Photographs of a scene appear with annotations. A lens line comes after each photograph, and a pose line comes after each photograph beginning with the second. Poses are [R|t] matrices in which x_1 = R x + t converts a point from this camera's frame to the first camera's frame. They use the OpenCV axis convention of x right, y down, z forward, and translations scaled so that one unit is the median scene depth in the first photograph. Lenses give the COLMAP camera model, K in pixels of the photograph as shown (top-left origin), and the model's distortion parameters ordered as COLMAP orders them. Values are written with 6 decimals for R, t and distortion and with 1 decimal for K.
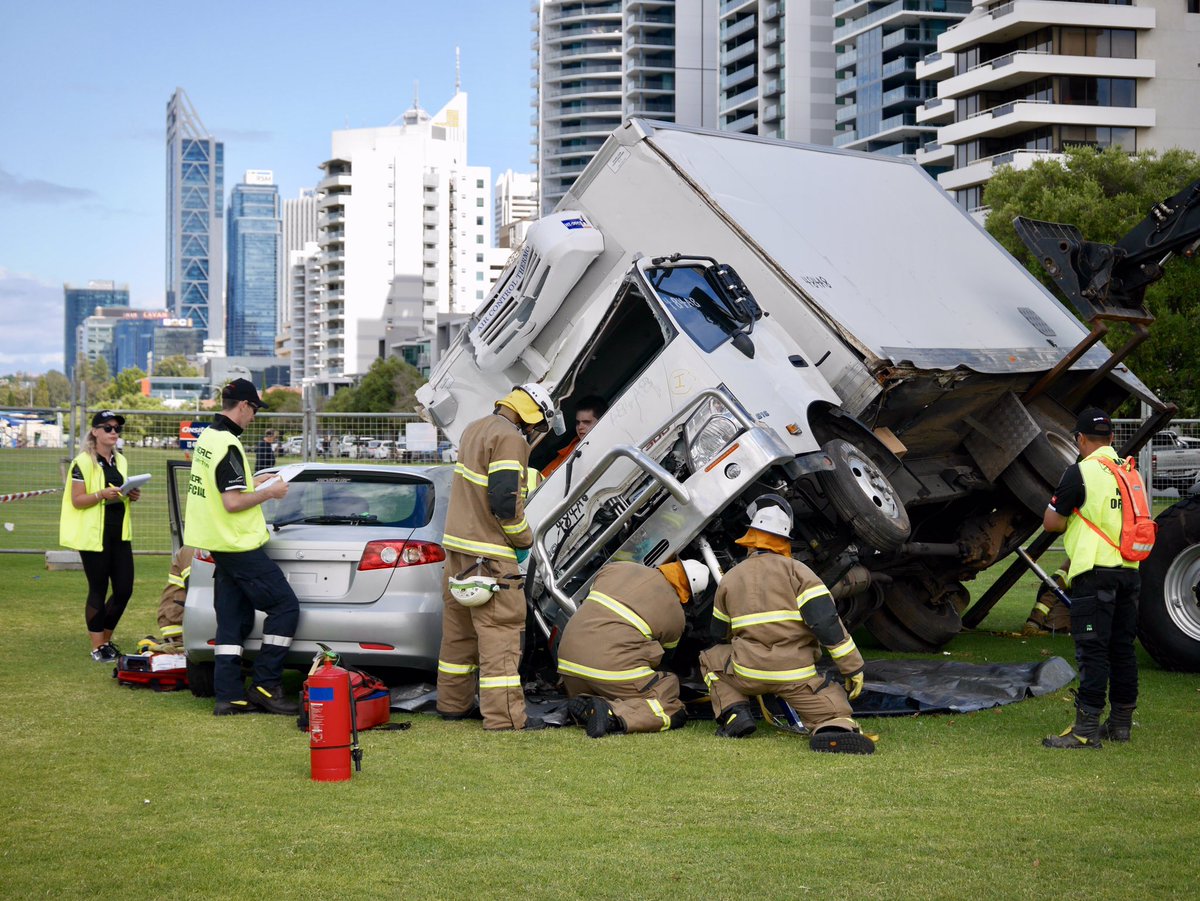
lens RADIAL K [[2481.0, 0, 651.3], [0, 2481.0, 450.7], [0, 0, 1]] dist [-0.027348, -0.414549]
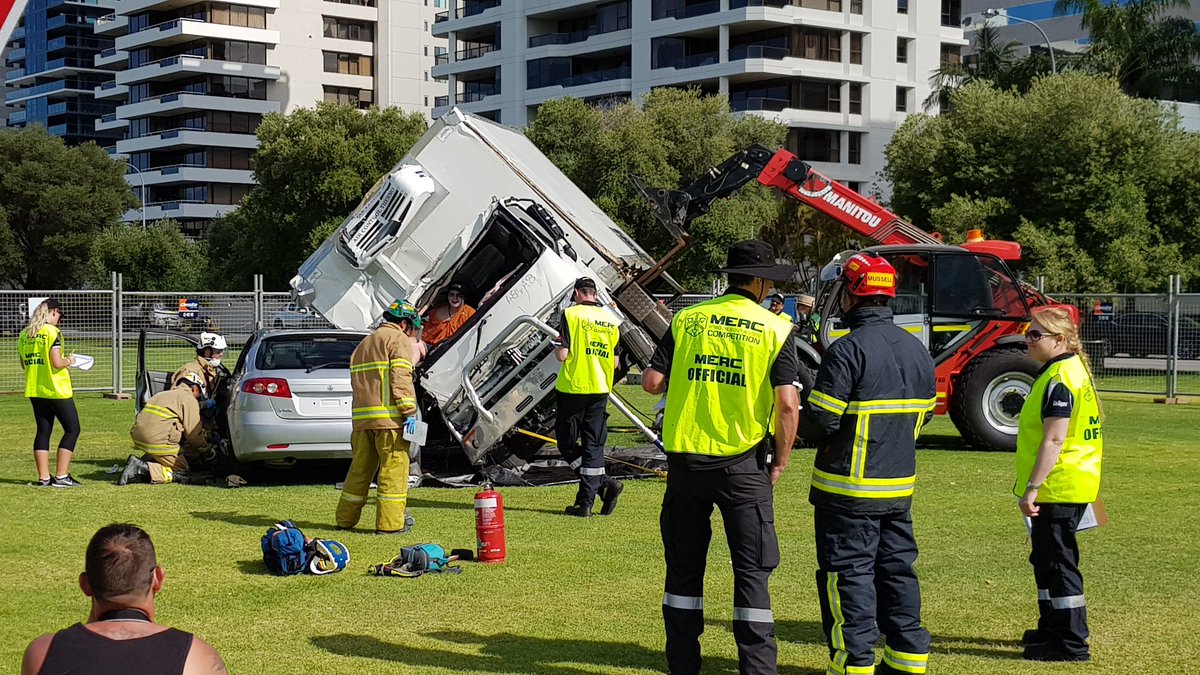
lens RADIAL K [[1815.8, 0, 579.8], [0, 1815.8, 339.4], [0, 0, 1]] dist [0.052761, 0.045530]
pose [[0.918206, -0.010259, 0.395970, -0.396379], [0.003944, 0.999852, 0.016758, -0.006128], [-0.396083, -0.013826, 0.918111, -0.094192]]
